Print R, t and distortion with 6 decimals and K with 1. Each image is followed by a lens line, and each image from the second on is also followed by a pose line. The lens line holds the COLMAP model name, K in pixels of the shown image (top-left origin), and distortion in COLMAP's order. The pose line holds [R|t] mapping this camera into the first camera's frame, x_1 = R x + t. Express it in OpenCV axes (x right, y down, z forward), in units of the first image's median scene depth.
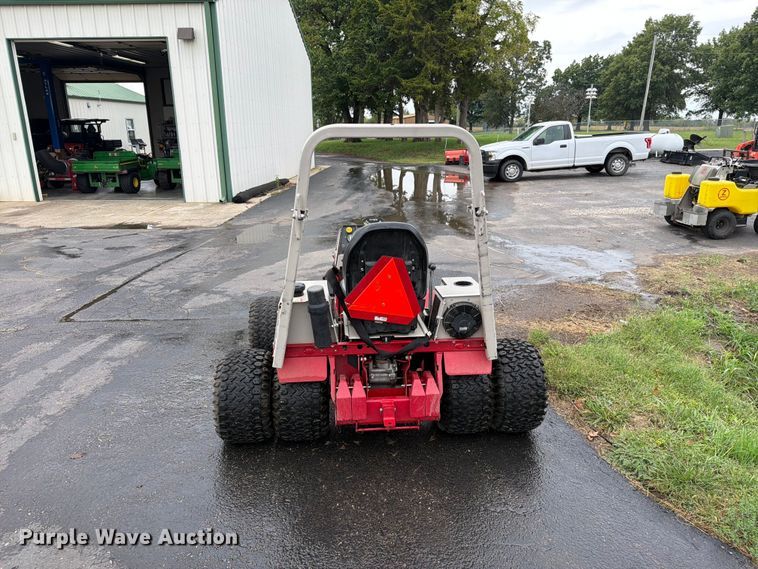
lens RADIAL K [[510.6, 0, 363.6], [0, 510.6, 309.0], [0, 0, 1]] dist [0.045971, -0.043570]
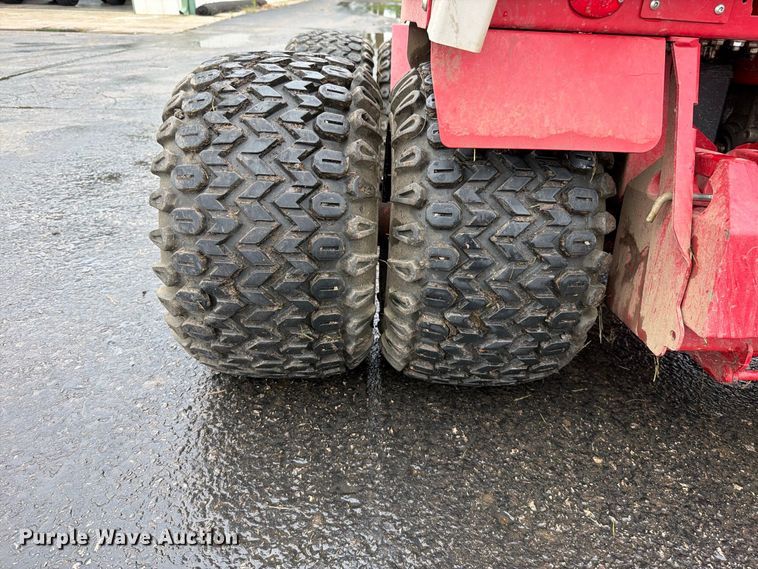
lens RADIAL K [[535.6, 0, 384.2], [0, 535.6, 304.9], [0, 0, 1]] dist [0.047875, -0.053949]
pose [[0.997177, 0.017644, 0.072985, -0.190163], [-0.033529, 0.974344, 0.222552, 0.141858], [-0.067185, -0.224371, 0.972185, 0.694833]]
